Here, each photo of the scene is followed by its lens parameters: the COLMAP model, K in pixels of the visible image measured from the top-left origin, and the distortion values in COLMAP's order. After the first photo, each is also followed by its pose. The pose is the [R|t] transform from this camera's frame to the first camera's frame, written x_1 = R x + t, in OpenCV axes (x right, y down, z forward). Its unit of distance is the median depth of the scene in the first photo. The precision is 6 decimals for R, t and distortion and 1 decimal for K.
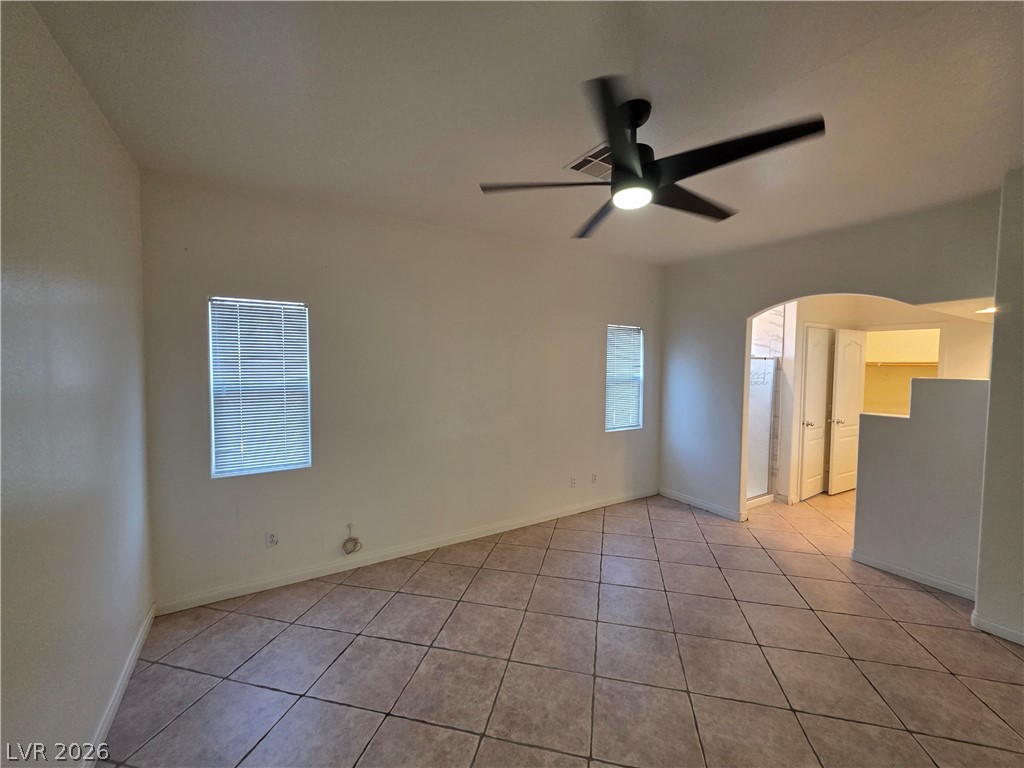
lens RADIAL K [[414.2, 0, 517.2], [0, 414.2, 383.5], [0, 0, 1]] dist [0.000002, -0.000895]
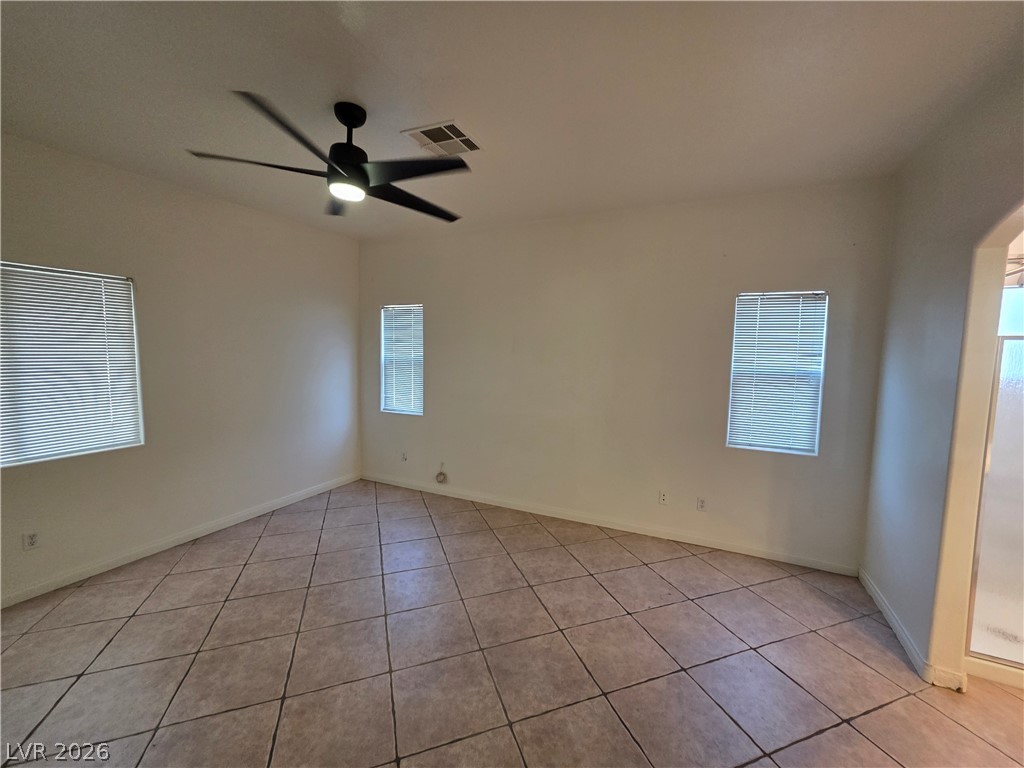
lens RADIAL K [[418.4, 0, 520.5], [0, 418.4, 382.9], [0, 0, 1]] dist [0.002025, -0.000309]
pose [[0.546803, 0.073350, -0.834042, 0.805739], [-0.059845, 0.997031, 0.048449, -0.005968], [0.835120, 0.023421, 0.549569, 0.408273]]
